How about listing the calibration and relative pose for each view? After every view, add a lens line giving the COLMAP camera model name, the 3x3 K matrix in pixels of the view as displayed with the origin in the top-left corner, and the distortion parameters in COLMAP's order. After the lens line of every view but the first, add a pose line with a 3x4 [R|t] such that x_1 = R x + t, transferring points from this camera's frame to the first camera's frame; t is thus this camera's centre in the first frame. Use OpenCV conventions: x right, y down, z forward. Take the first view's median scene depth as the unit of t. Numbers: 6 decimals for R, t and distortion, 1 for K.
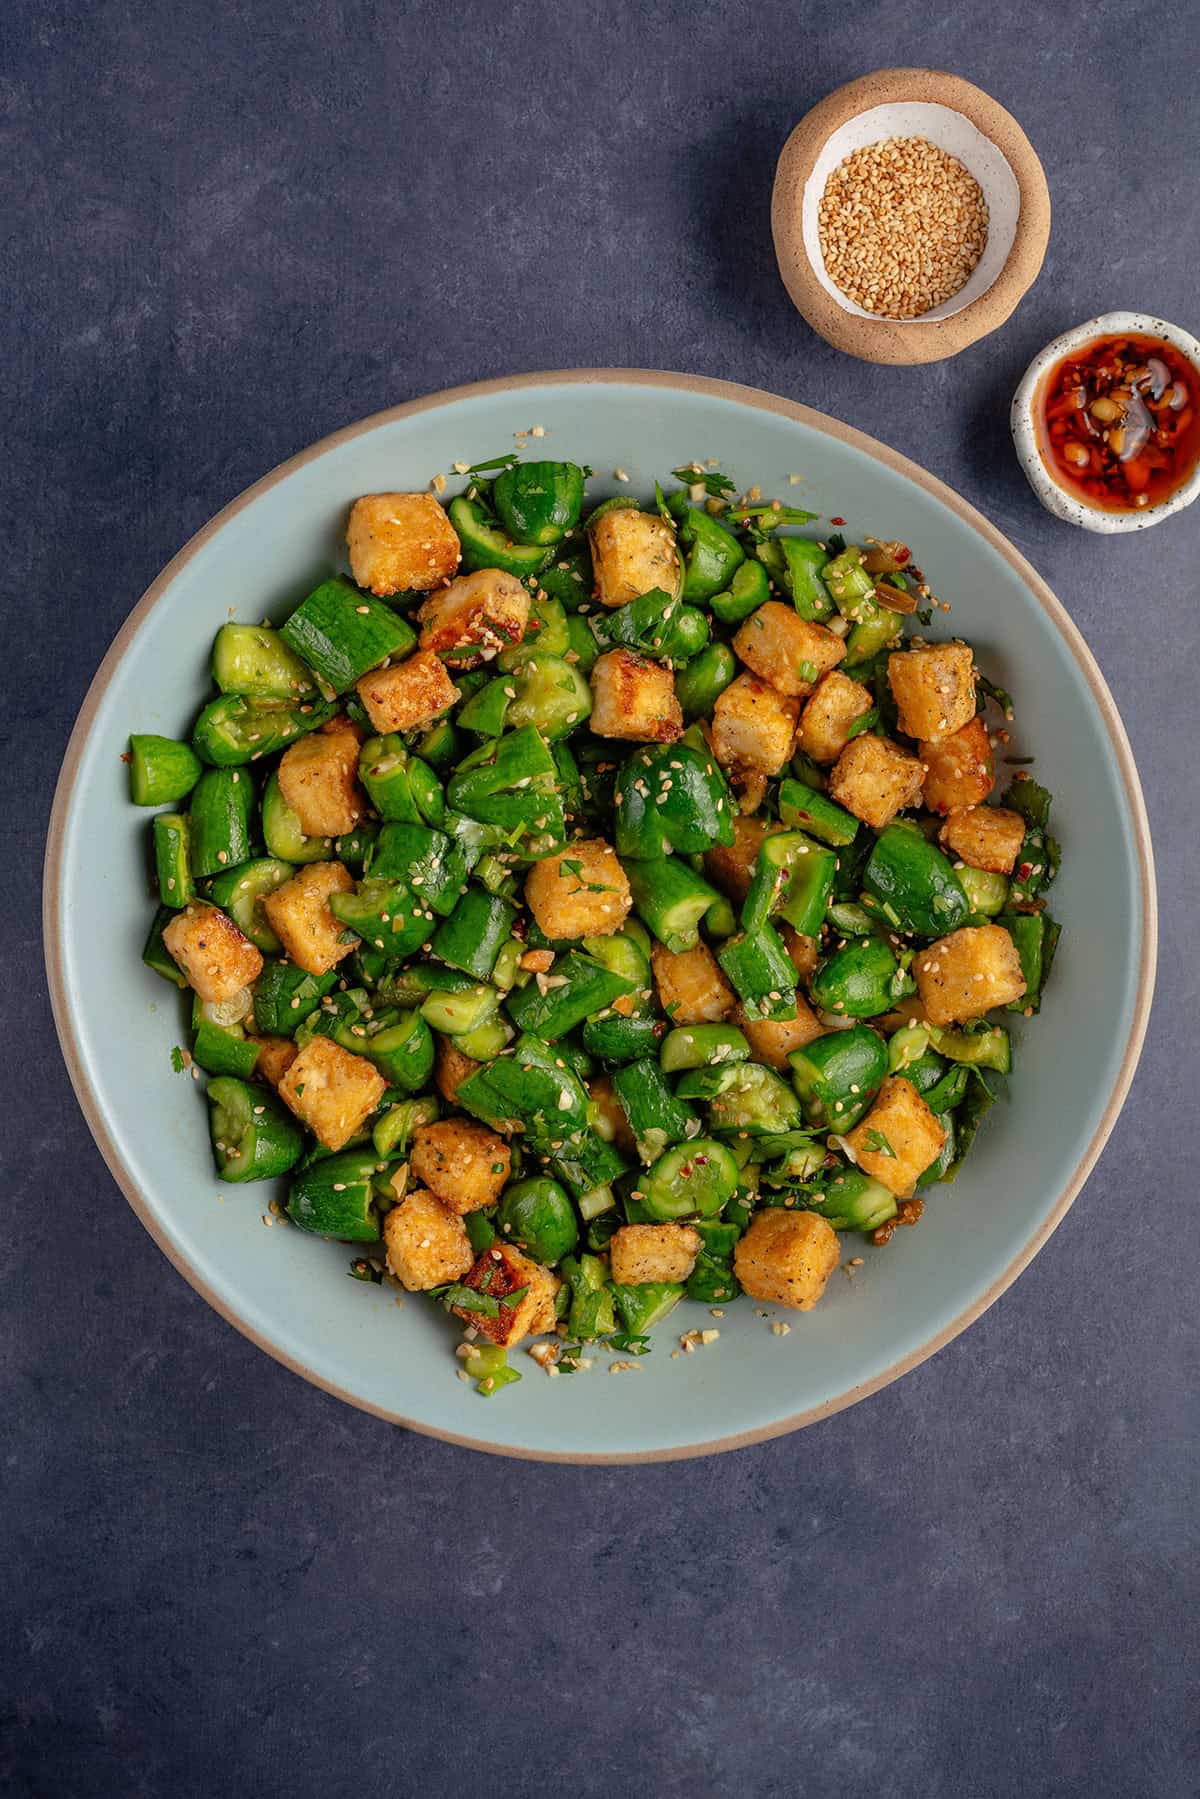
lens RADIAL K [[1928.4, 0, 621.8], [0, 1928.4, 859.5], [0, 0, 1]] dist [-0.079671, 0.000000]
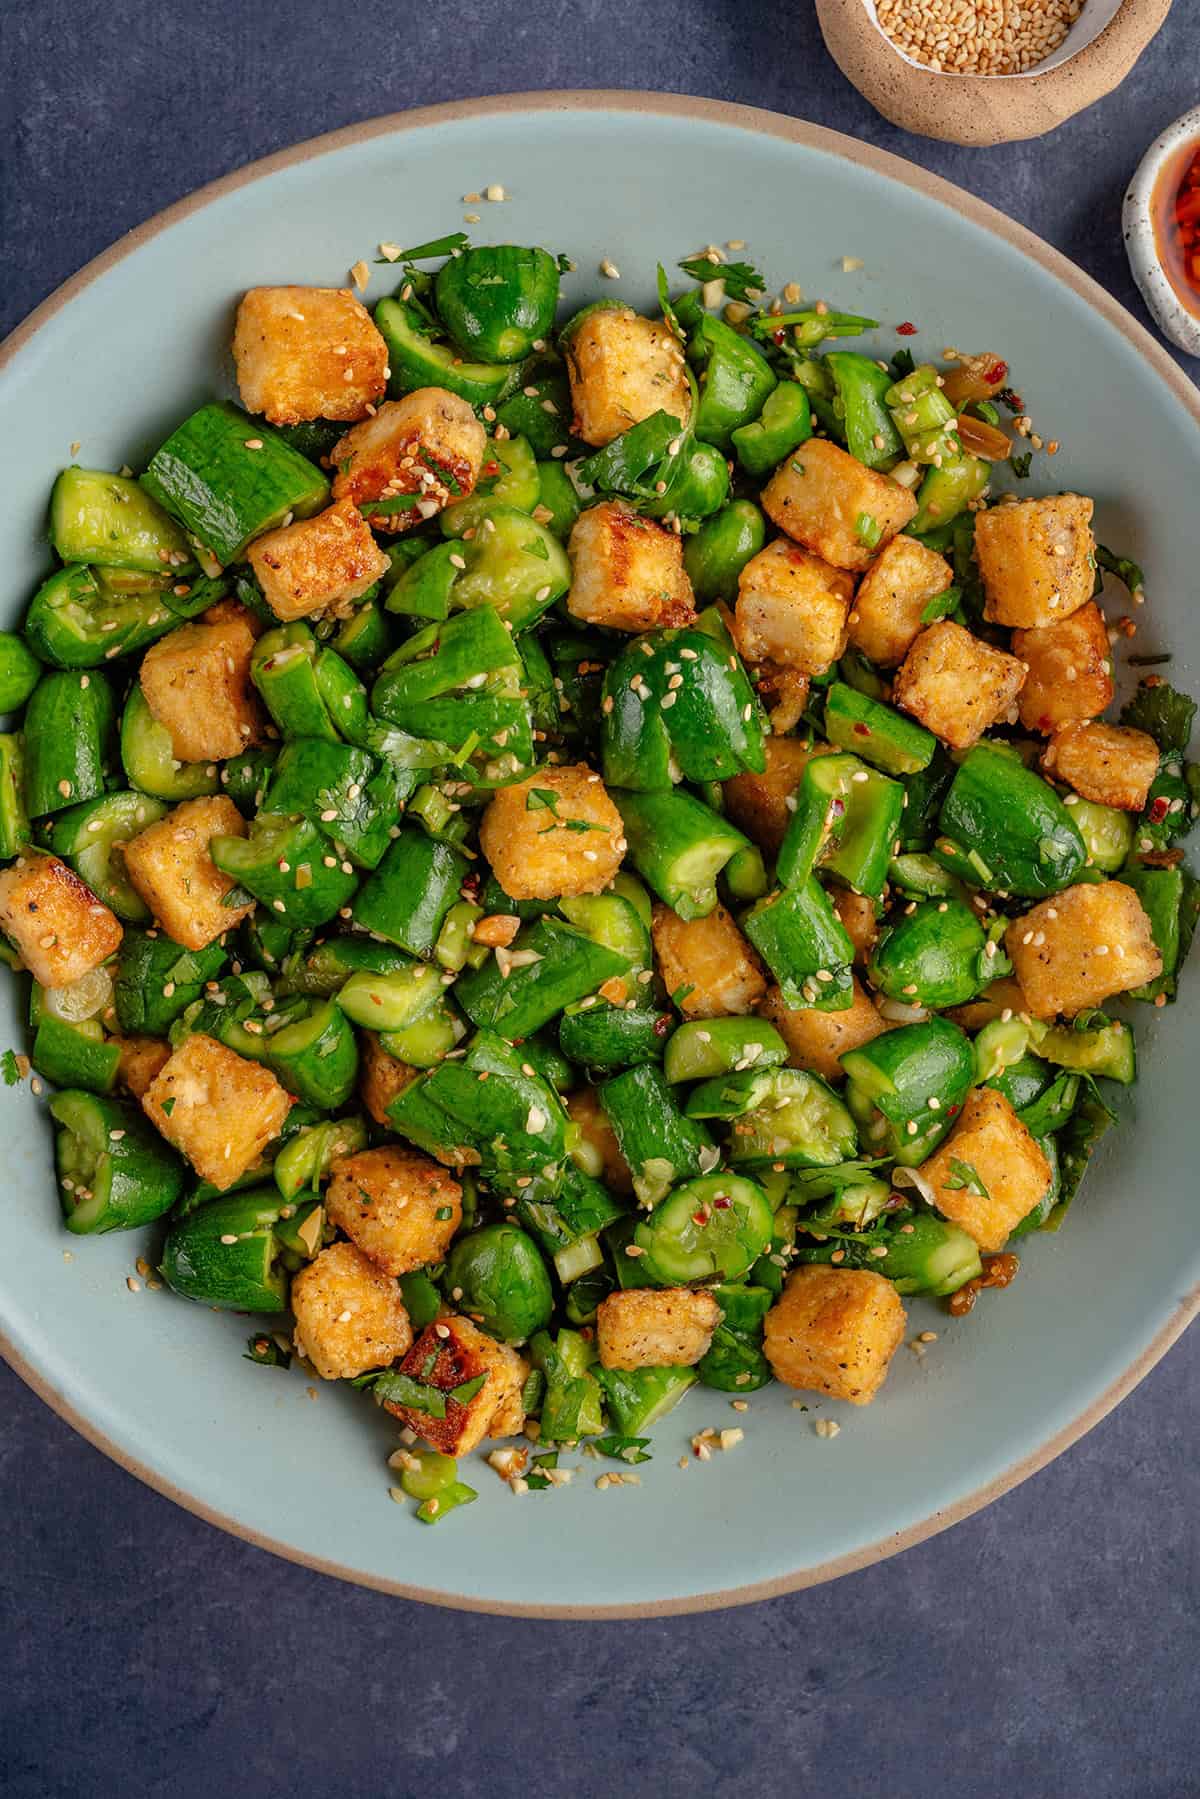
lens RADIAL K [[1928.4, 0, 595.9], [0, 1928.4, 936.1], [0, 0, 1]] dist [-0.079671, 0.000000]
pose [[0.999997, -0.002288, 0.001131, -0.006985], [0.002265, 0.999798, 0.019962, 0.040006], [-0.001176, -0.019959, 0.999800, 0.267169]]
